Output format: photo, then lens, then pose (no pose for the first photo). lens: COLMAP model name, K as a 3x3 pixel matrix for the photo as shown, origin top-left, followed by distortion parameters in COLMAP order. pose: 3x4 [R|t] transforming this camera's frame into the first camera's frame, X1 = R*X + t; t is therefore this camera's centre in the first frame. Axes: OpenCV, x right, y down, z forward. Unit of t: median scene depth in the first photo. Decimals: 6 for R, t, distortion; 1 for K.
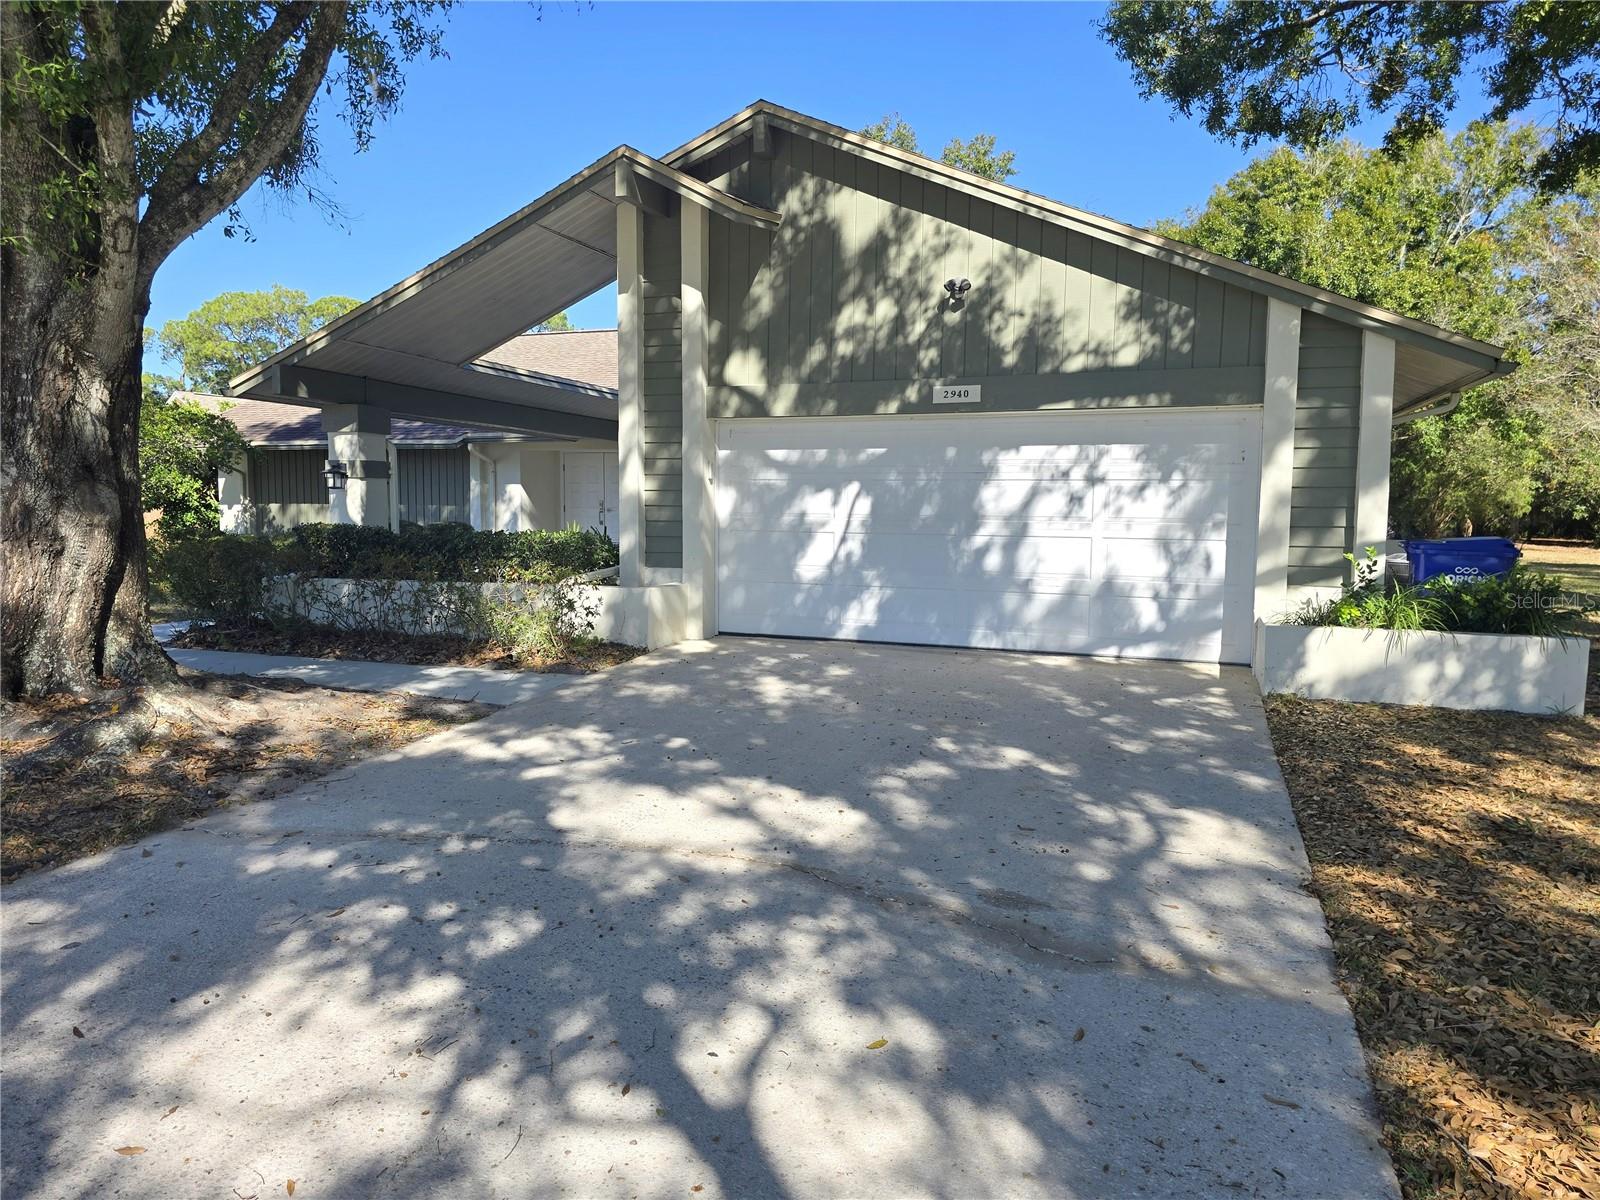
lens RADIAL K [[1161.8, 0, 799.2], [0, 1161.8, 586.0], [0, 0, 1]] dist [0.066114, -0.000432]
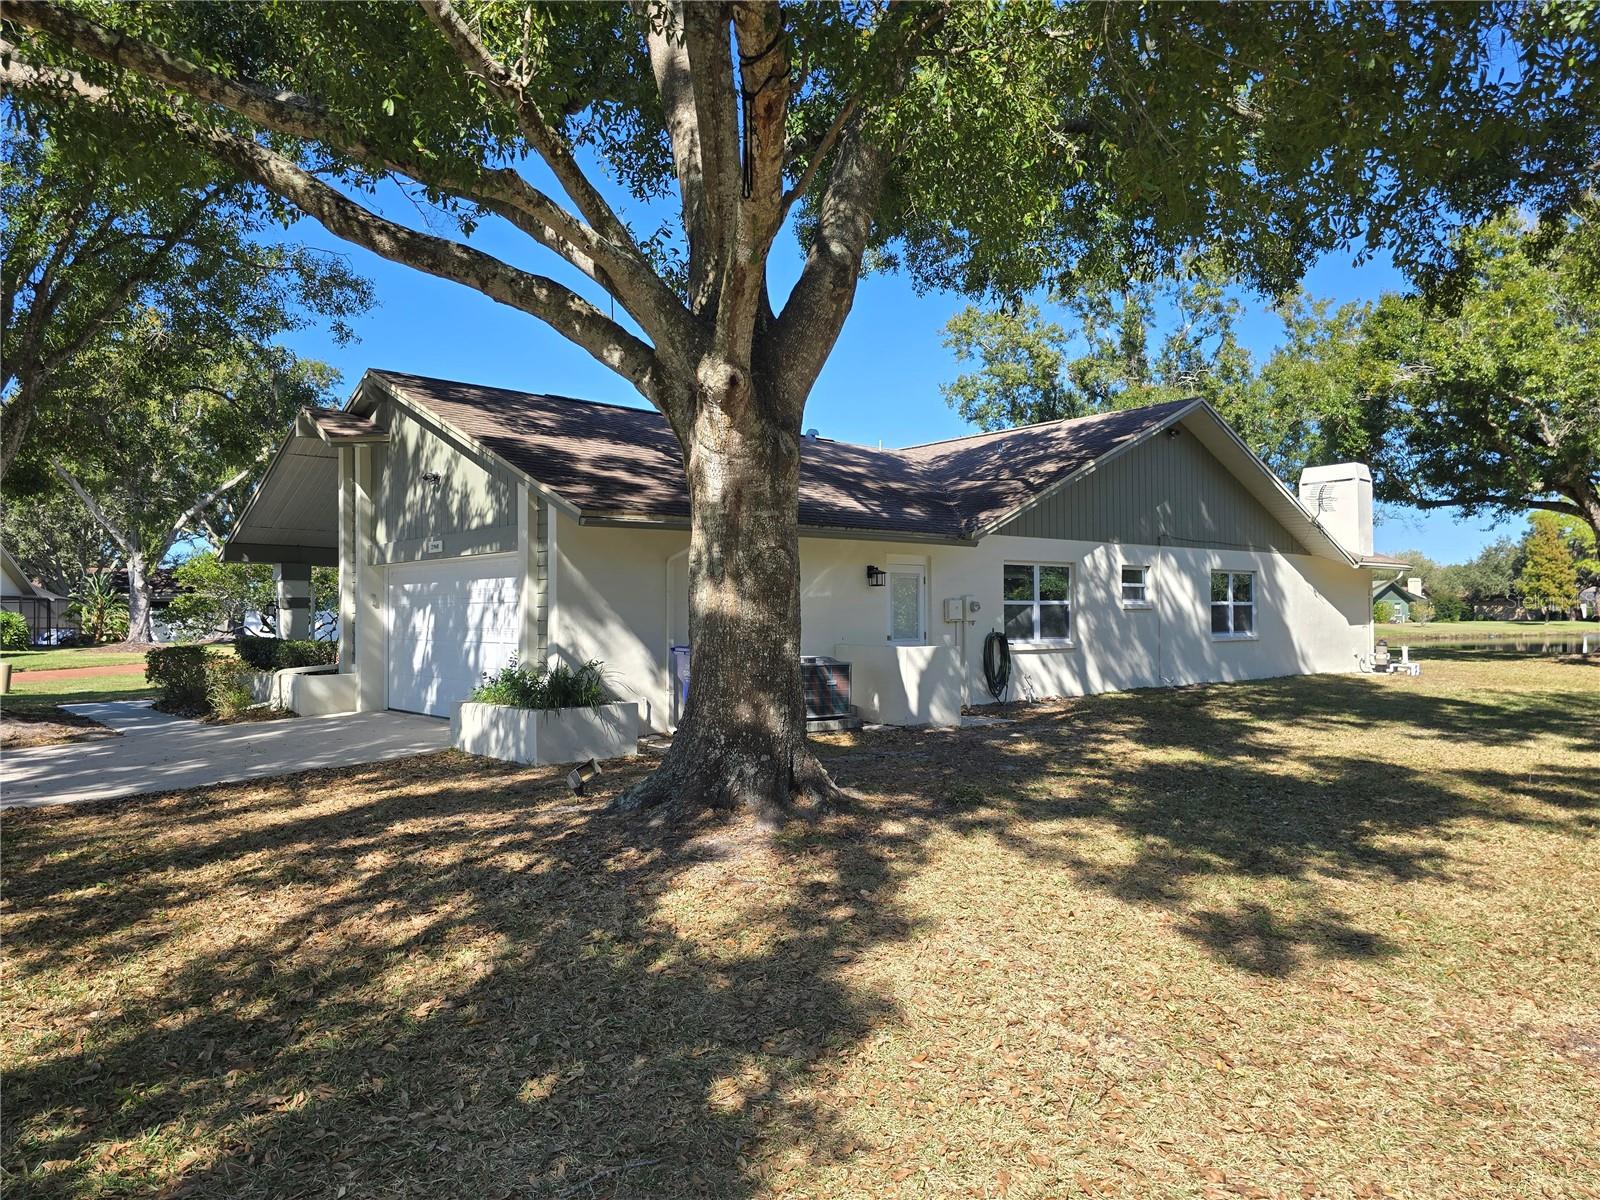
lens RADIAL K [[1161.8, 0, 799.2], [0, 1161.8, 586.0], [0, 0, 1]] dist [0.066114, -0.000432]
pose [[0.873289, -0.027012, -0.486454, 1.279749], [-0.016290, 0.996285, -0.084567, 0.005554], [0.486931, 0.081775, 0.869604, -0.071251]]
